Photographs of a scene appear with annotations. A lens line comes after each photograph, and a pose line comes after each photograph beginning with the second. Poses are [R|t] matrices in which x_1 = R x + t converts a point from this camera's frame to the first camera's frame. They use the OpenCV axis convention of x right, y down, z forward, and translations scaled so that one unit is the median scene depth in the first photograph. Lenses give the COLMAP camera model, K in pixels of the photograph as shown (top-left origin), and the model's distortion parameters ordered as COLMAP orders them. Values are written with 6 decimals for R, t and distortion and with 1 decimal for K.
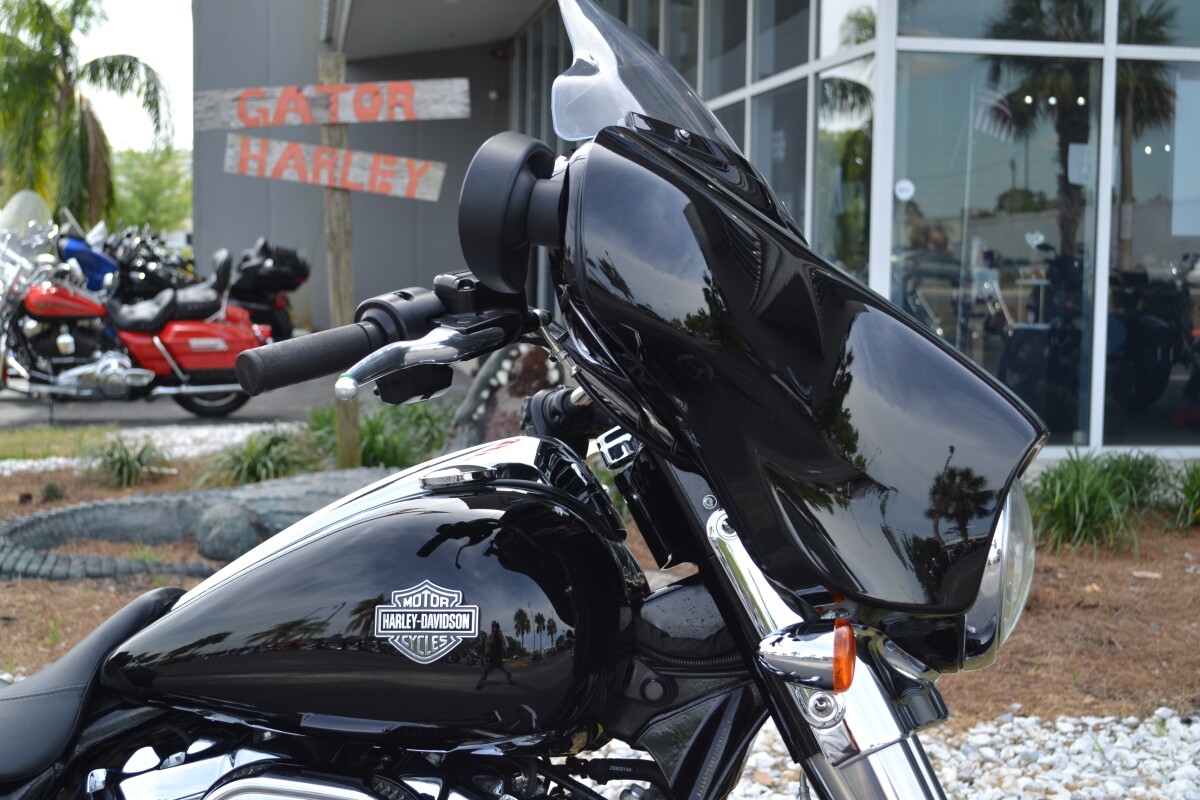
lens RADIAL K [[1768.3, 0, 604.2], [0, 1768.3, 399.5], [0, 0, 1]] dist [-0.002980, 0.000000]
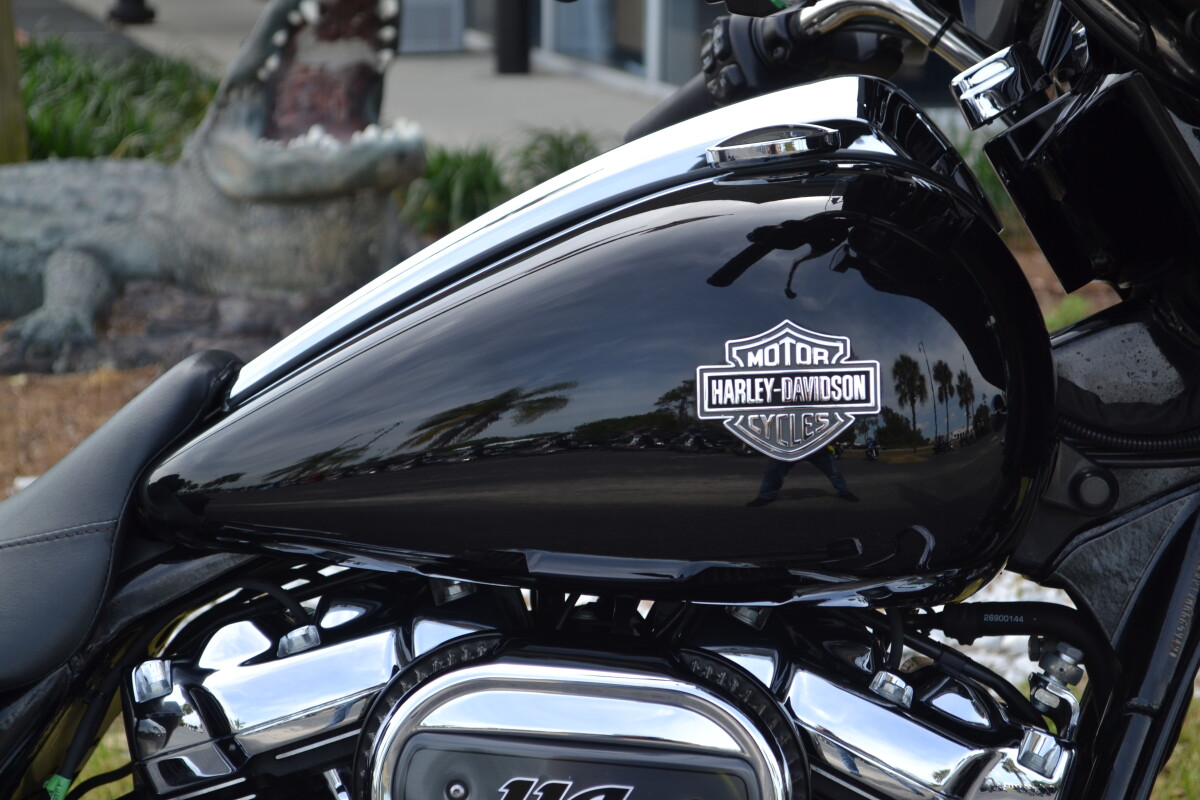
lens RADIAL K [[2638.7, 0, 604.5], [0, 2638.7, 399.6], [0, 0, 1]] dist [0.022123, 0.000000]
pose [[0.988348, -0.034823, 0.148175, -0.283249], [0.015462, 0.991412, 0.129859, 0.013072], [-0.151424, -0.126055, 0.980398, 0.141253]]
